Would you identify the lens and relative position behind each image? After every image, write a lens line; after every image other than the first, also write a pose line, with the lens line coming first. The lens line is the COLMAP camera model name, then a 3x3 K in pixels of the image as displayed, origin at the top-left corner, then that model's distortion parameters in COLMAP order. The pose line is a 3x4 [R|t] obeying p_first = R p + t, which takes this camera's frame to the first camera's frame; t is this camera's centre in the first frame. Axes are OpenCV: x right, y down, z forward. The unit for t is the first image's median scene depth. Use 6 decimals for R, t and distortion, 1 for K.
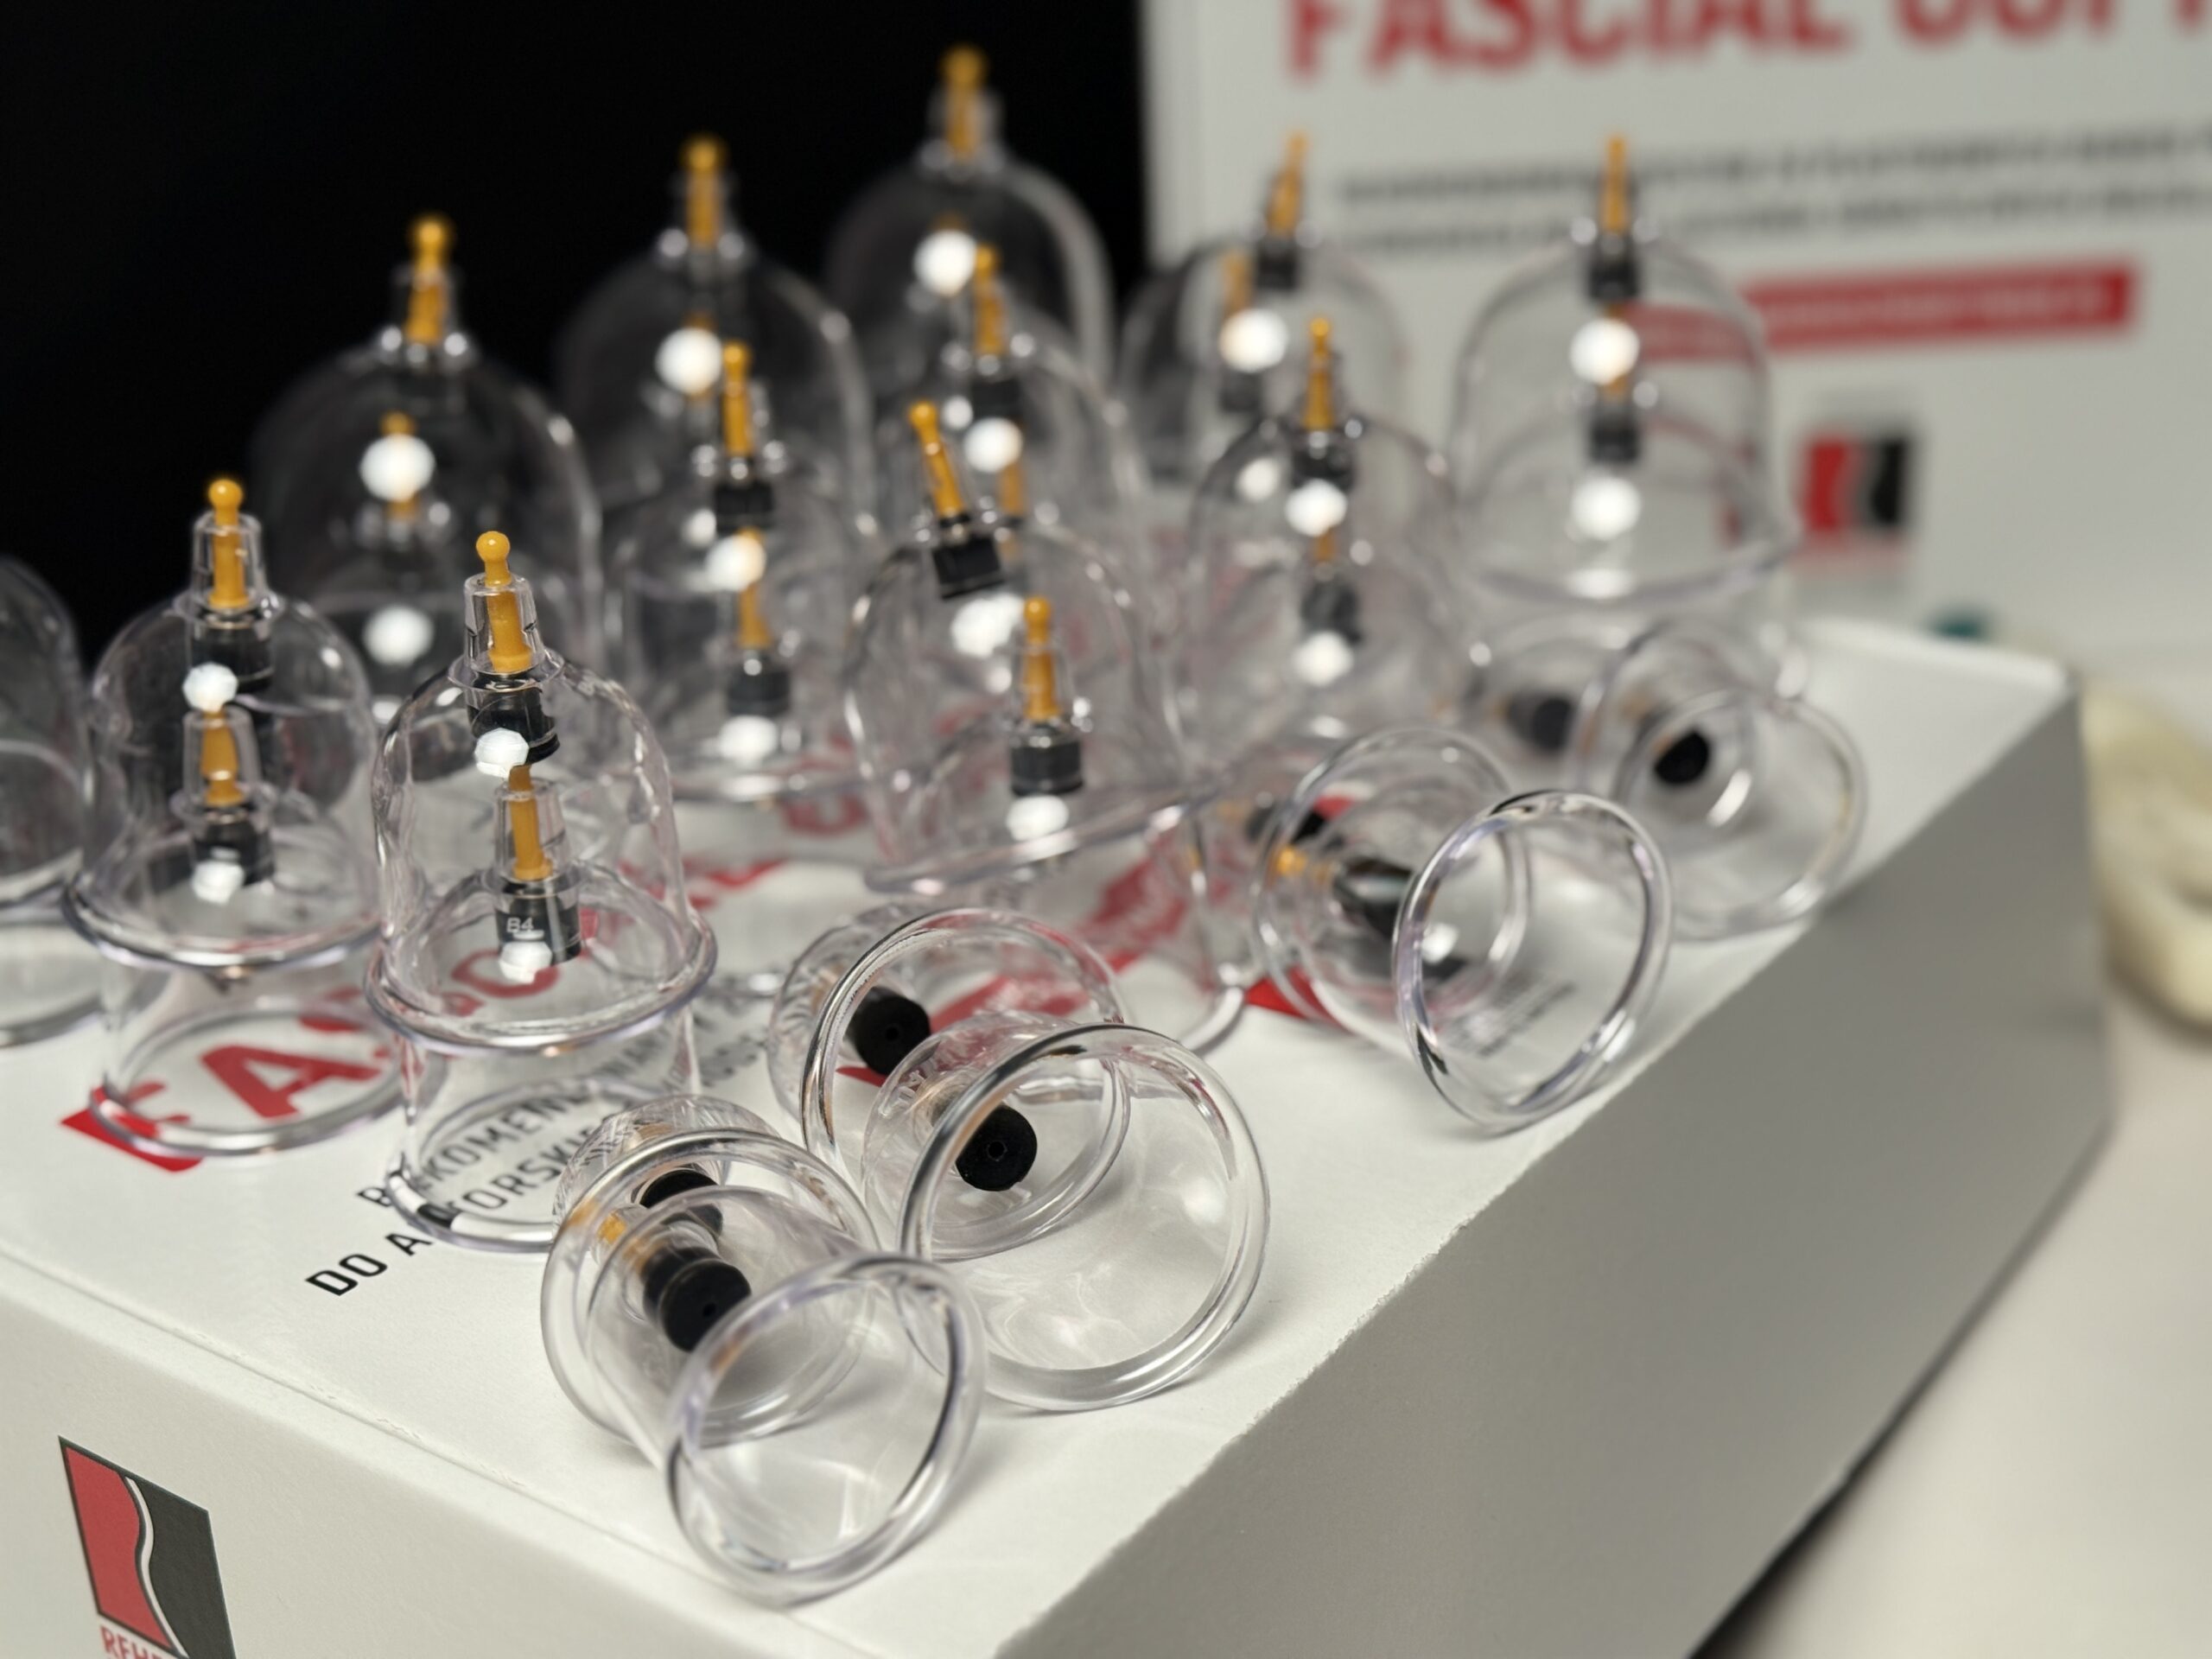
lens RADIAL K [[3149.2, 0, 1106.0], [0, 3149.2, 829.5], [0, 0, 1]] dist [0.164715, -0.645081]
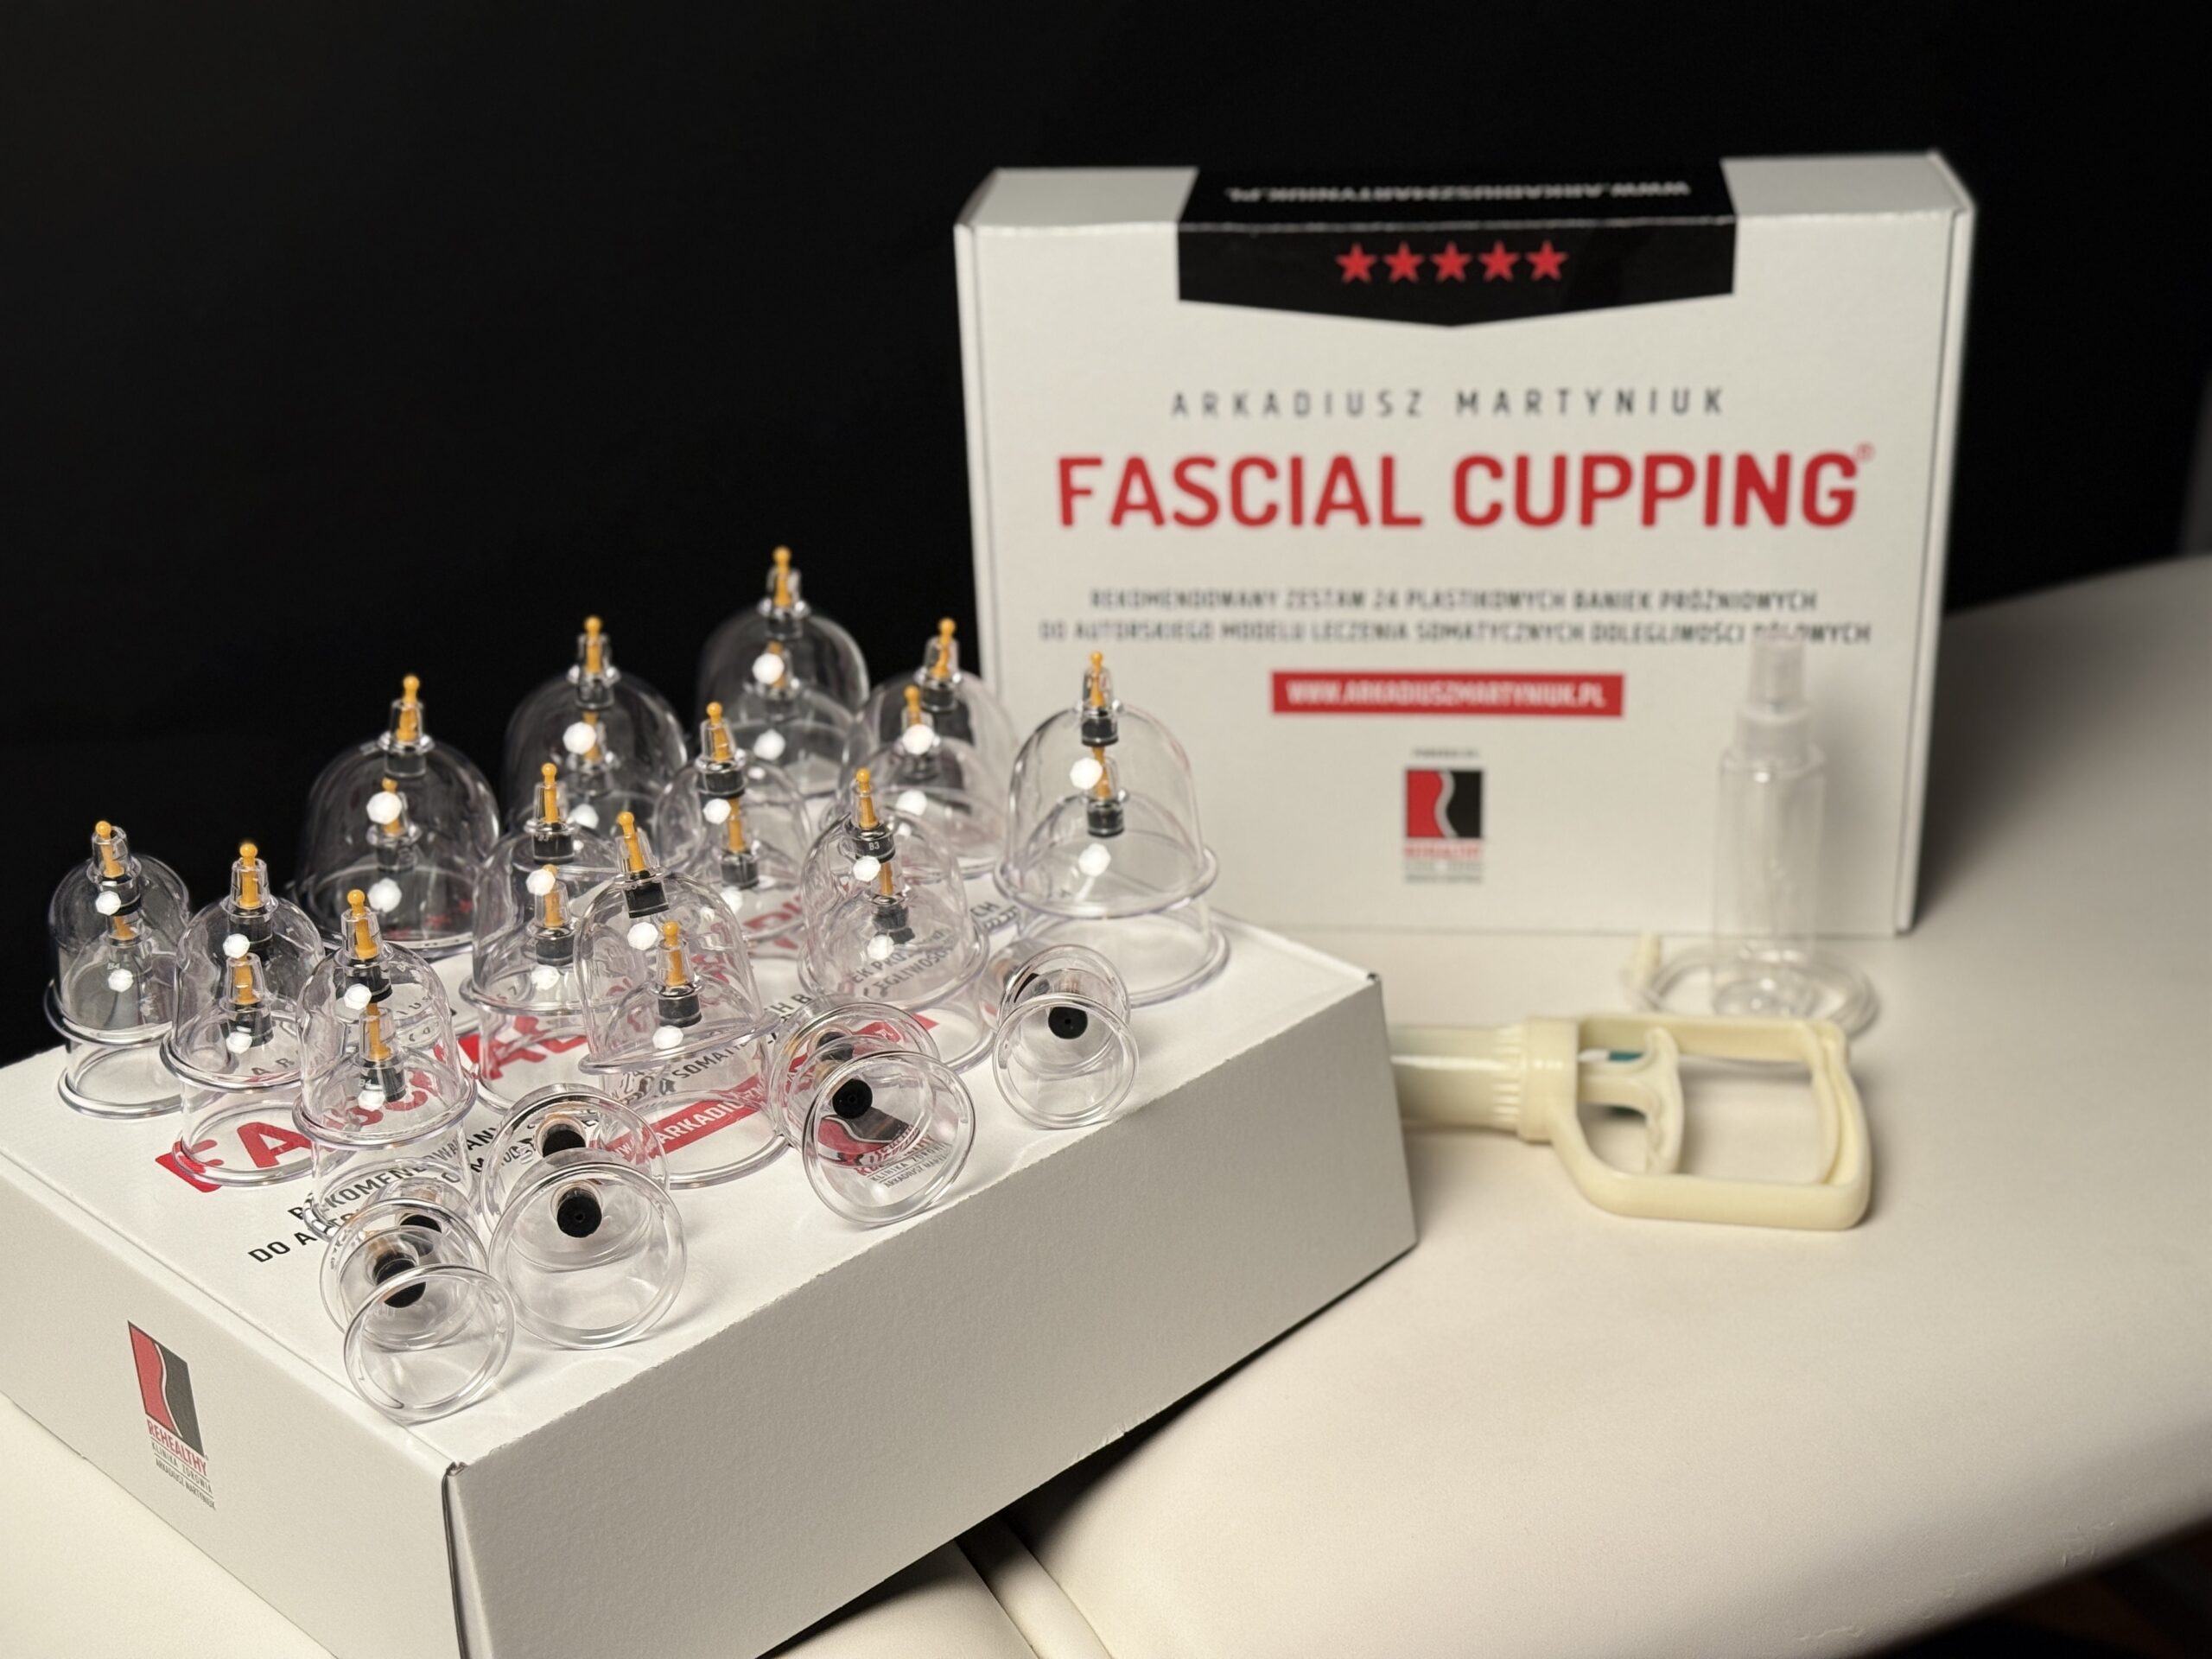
lens RADIAL K [[3079.6, 0, 1106.0], [0, 3079.6, 829.5], [0, 0, 1]] dist [0.231818, -0.716140]
pose [[0.987508, 0.068406, -0.141948, 0.488190], [-0.069233, 0.997600, -0.000890, -0.143731], [0.141547, 0.010706, 0.989874, -0.787069]]
